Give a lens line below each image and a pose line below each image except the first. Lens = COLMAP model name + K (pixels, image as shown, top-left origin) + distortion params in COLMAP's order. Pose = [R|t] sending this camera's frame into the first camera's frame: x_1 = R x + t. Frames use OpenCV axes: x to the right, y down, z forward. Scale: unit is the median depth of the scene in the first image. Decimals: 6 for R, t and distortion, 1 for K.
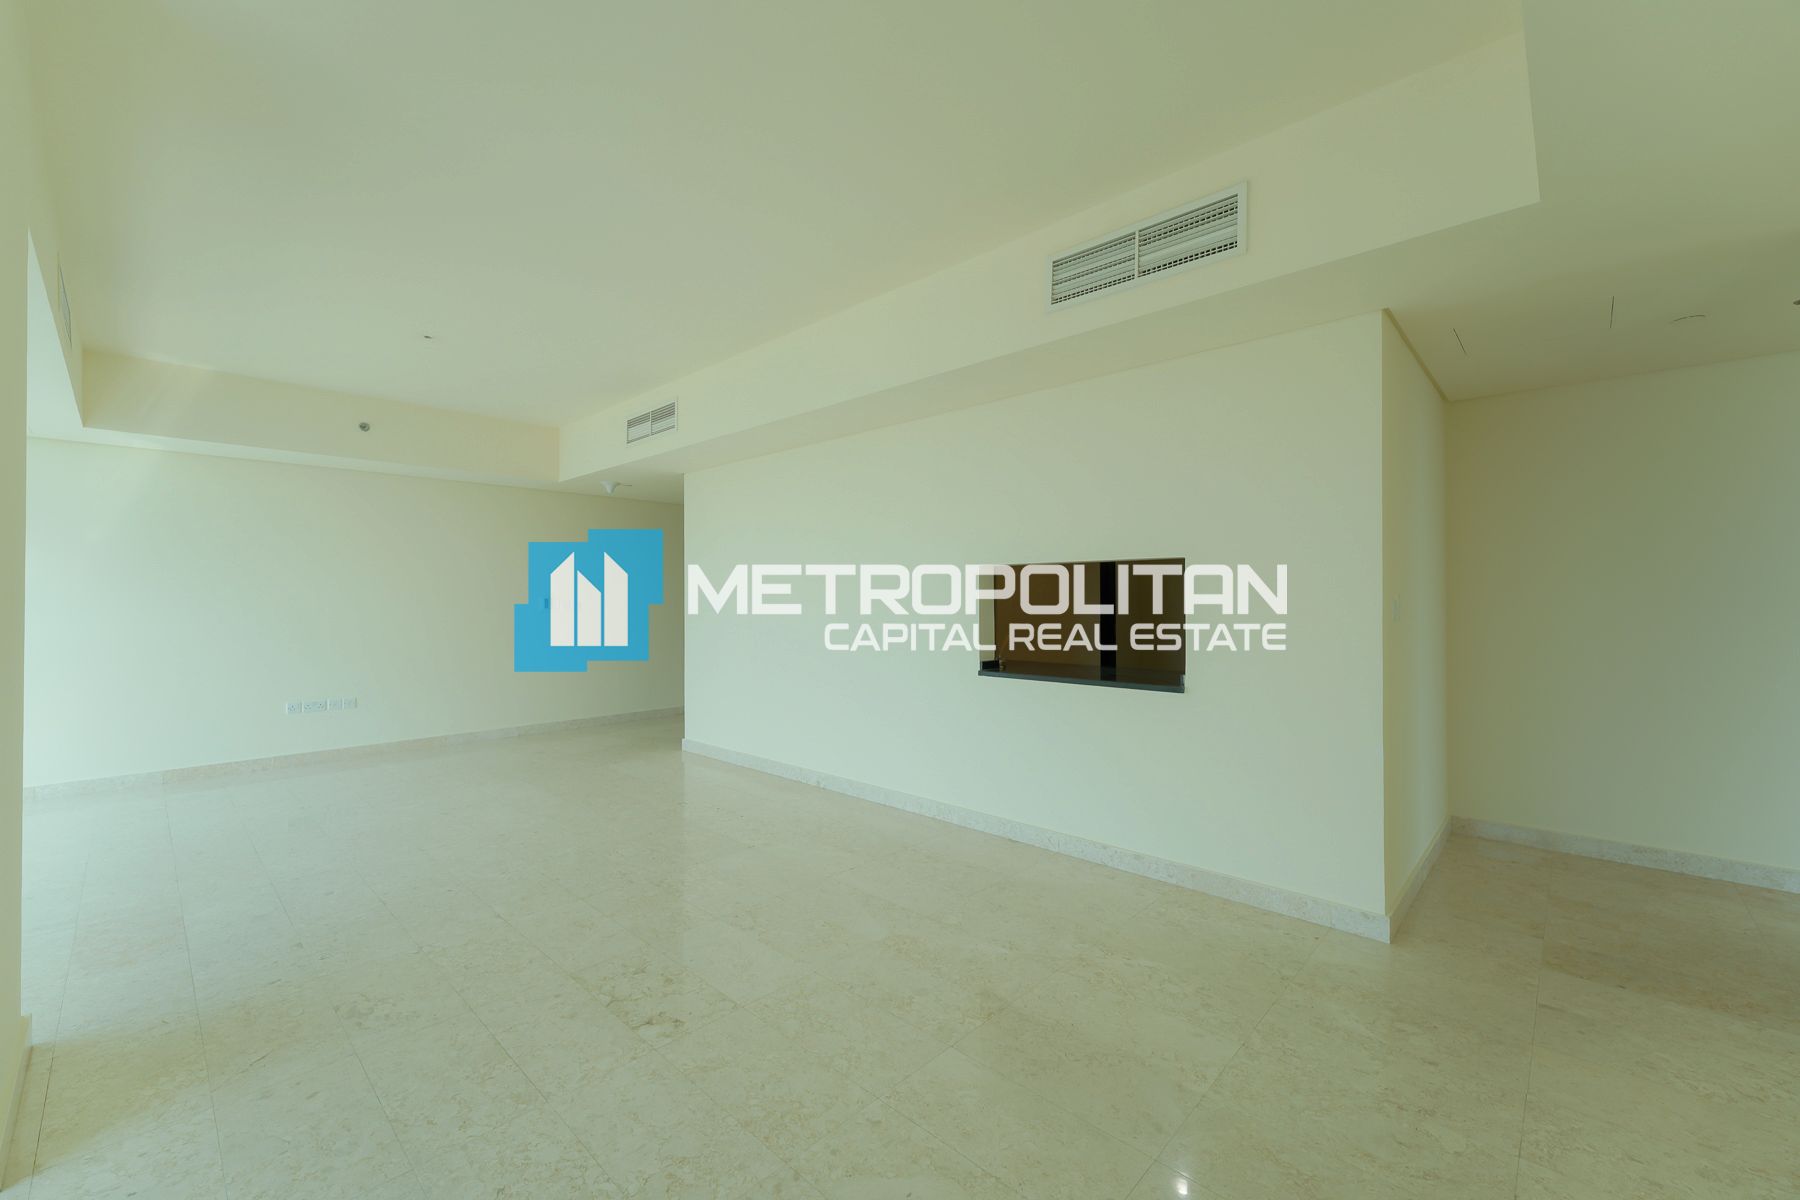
lens RADIAL K [[726.9, 0, 880.1], [0, 726.9, 594.0], [0, 0, 1]] dist [0.013847, -0.000281]
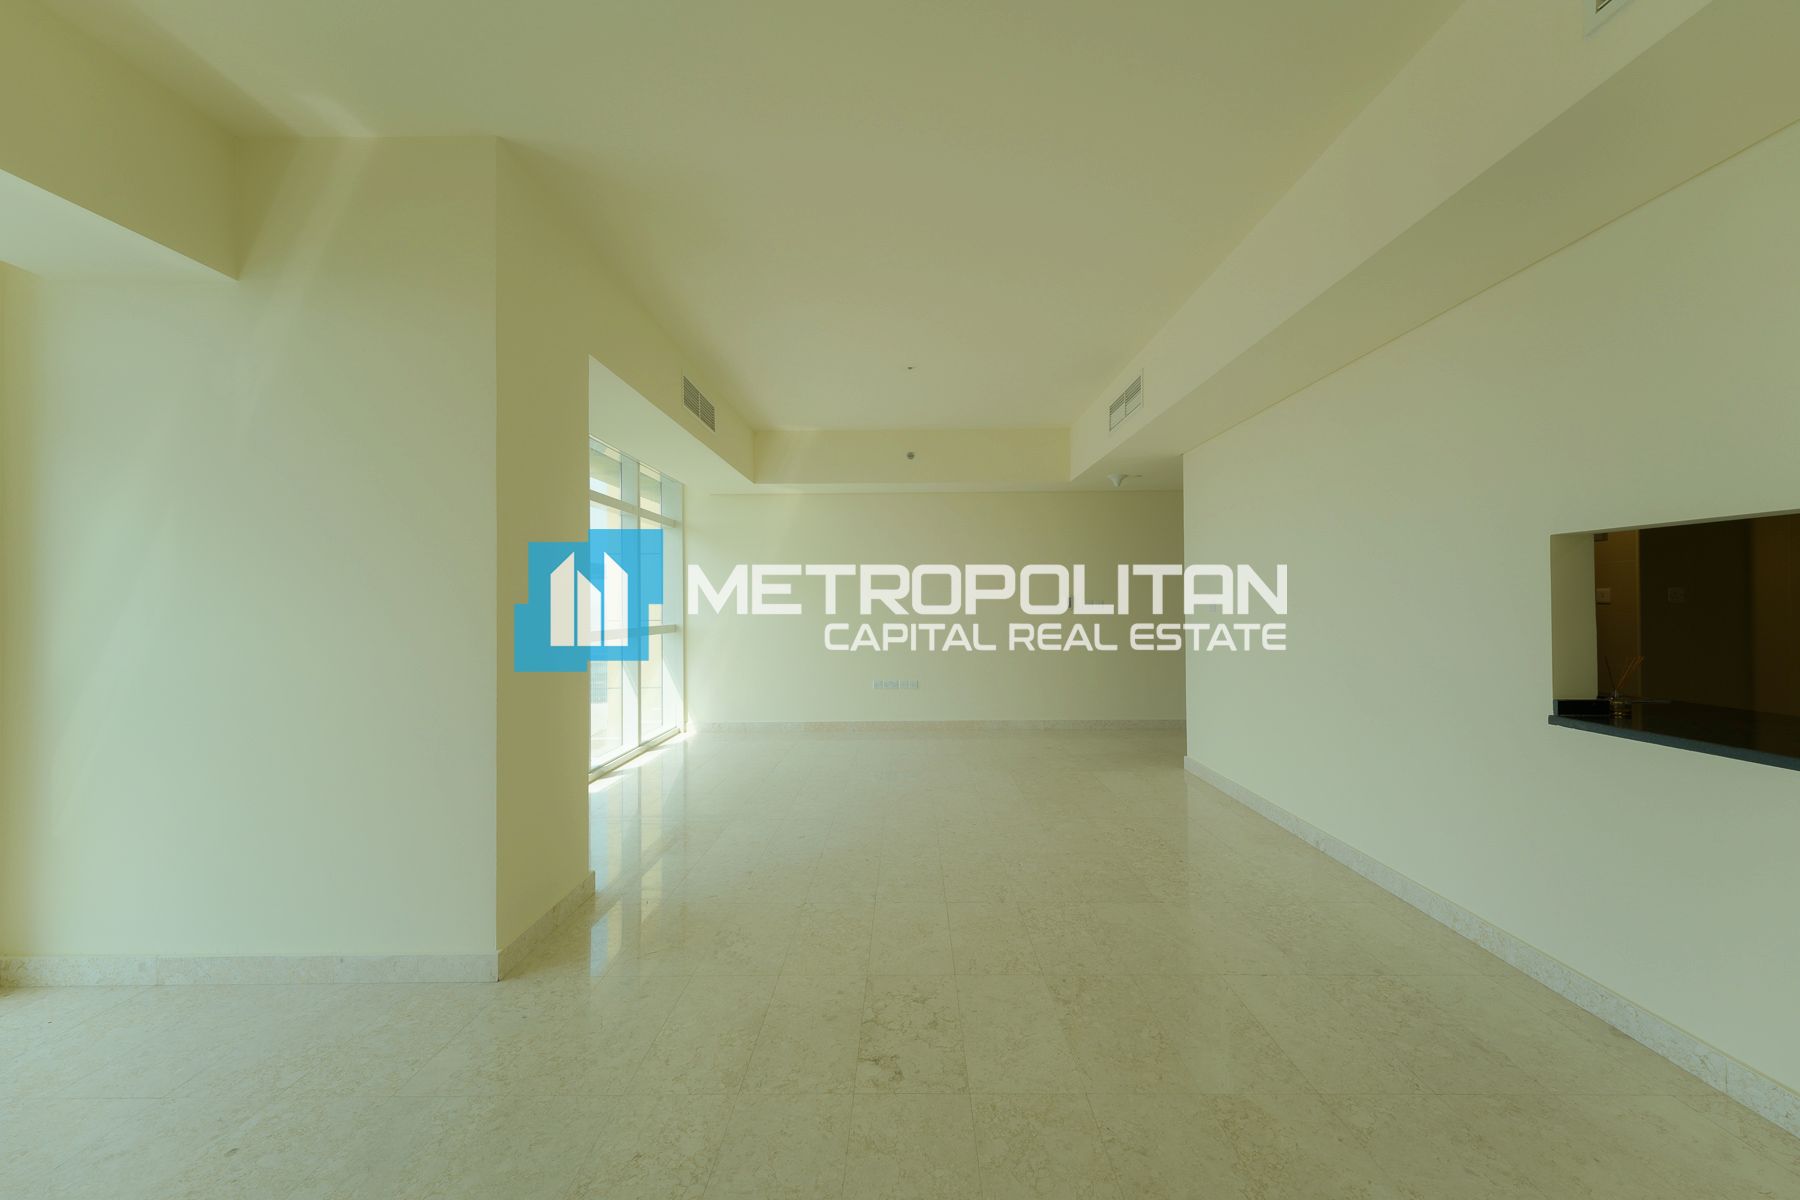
lens RADIAL K [[731.7, 0, 903.9], [0, 731.7, 595.5], [0, 0, 1]] dist [0.014357, -0.004281]
pose [[0.691286, -0.008807, -0.722528, 0.182826], [0.010652, 0.999941, -0.001998, 0.003997], [0.722503, -0.006315, 0.691339, 0.192172]]
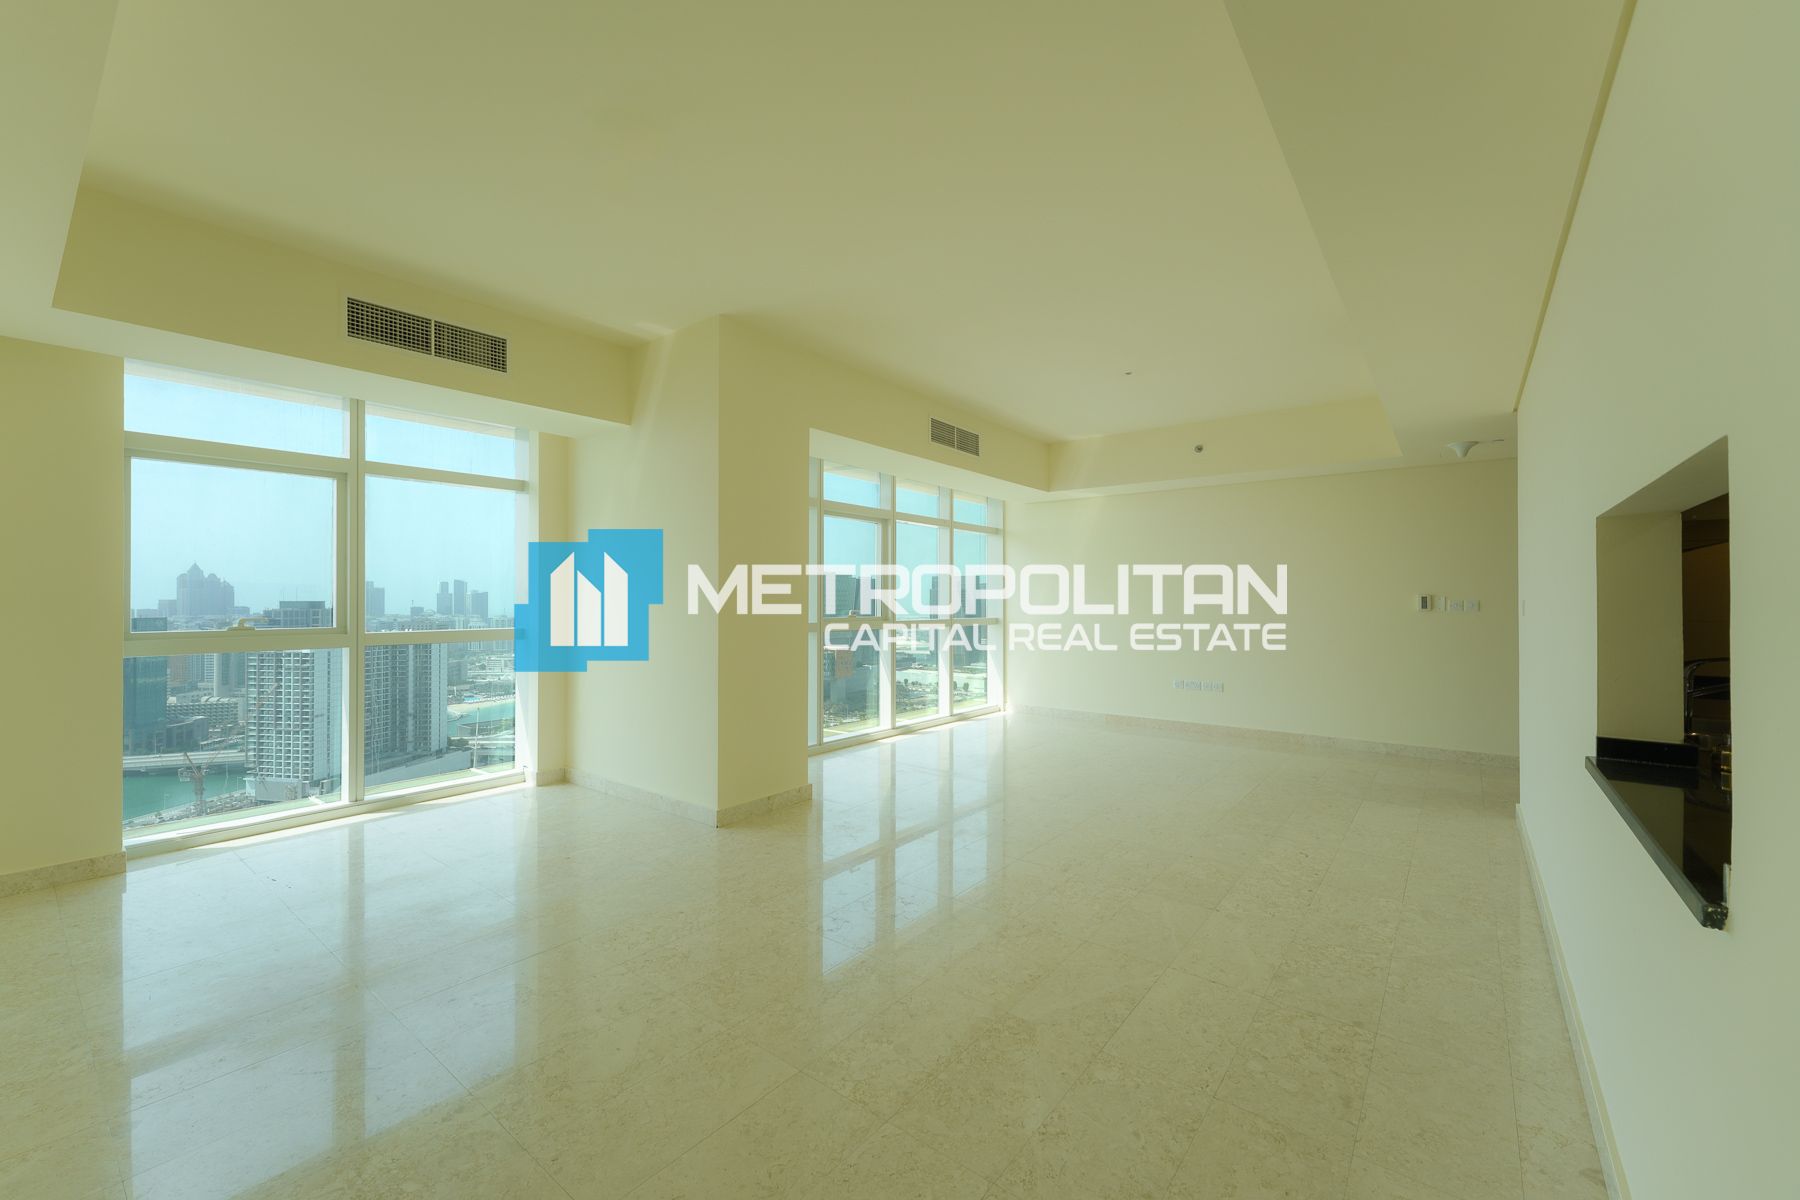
lens RADIAL K [[726.9, 0, 880.1], [0, 726.9, 594.0], [0, 0, 1]] dist [0.013847, -0.000281]
pose [[0.084802, -0.005584, -0.996382, 0.482040], [0.005212, 0.999973, -0.005161, 0.006258], [0.996384, -0.004756, 0.084829, 0.474156]]
